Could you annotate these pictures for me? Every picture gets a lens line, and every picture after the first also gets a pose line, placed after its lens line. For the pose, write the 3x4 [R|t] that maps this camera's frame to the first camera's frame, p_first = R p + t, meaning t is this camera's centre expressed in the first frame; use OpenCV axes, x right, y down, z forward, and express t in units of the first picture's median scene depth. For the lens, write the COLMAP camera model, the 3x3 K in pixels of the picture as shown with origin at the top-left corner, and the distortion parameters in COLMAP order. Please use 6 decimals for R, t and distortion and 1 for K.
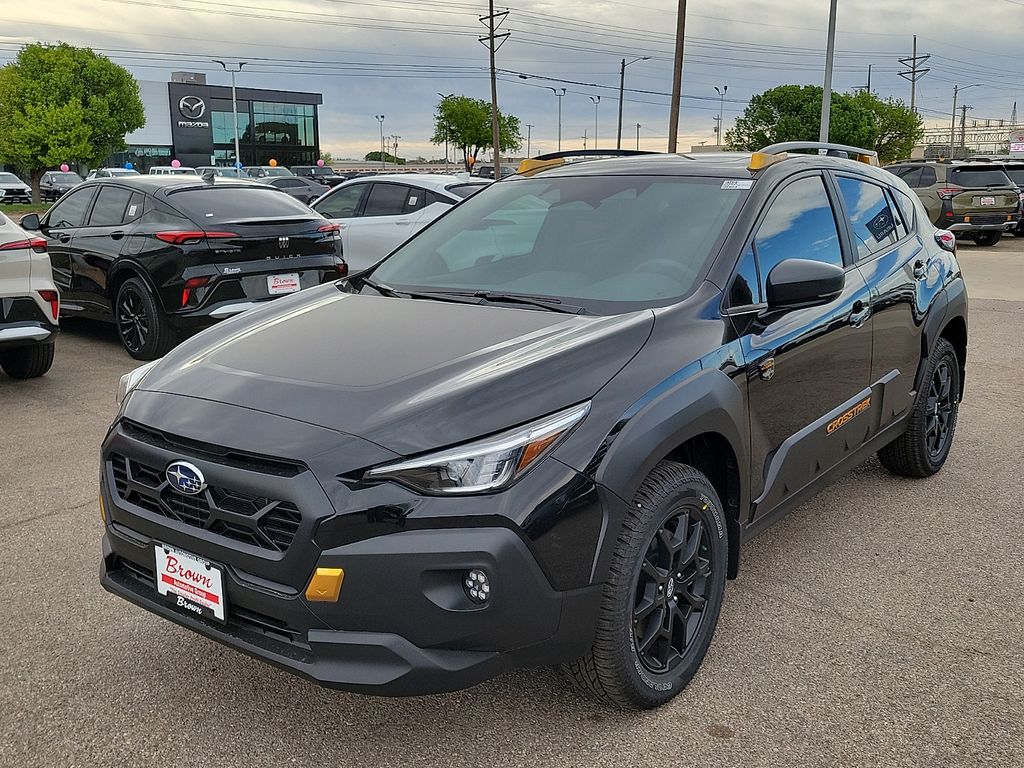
lens RADIAL K [[1010.3, 0, 511.8], [0, 1010.3, 349.8], [0, 0, 1]] dist [0.049982, -0.021811]
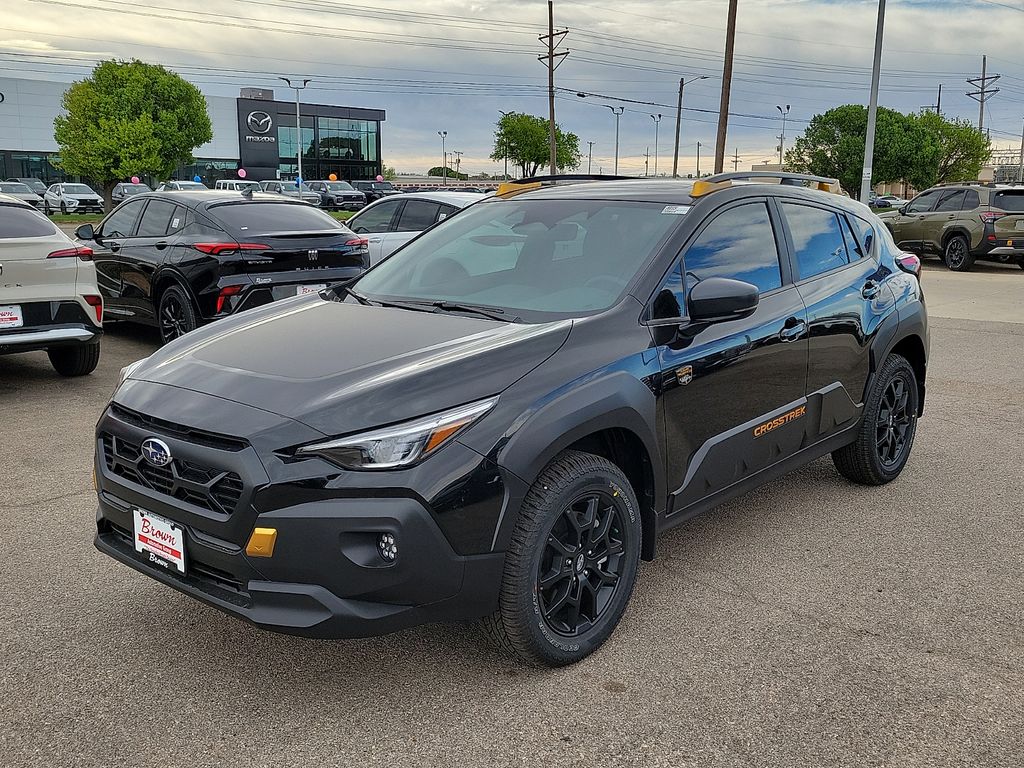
lens RADIAL K [[996.8, 0, 513.9], [0, 996.8, 367.0], [0, 0, 1]] dist [0.046276, 0.002319]
pose [[0.998411, 0.022722, -0.051558, 0.102811], [-0.022574, 0.999739, 0.003448, 0.008931], [0.051623, -0.002279, 0.998664, -0.097993]]
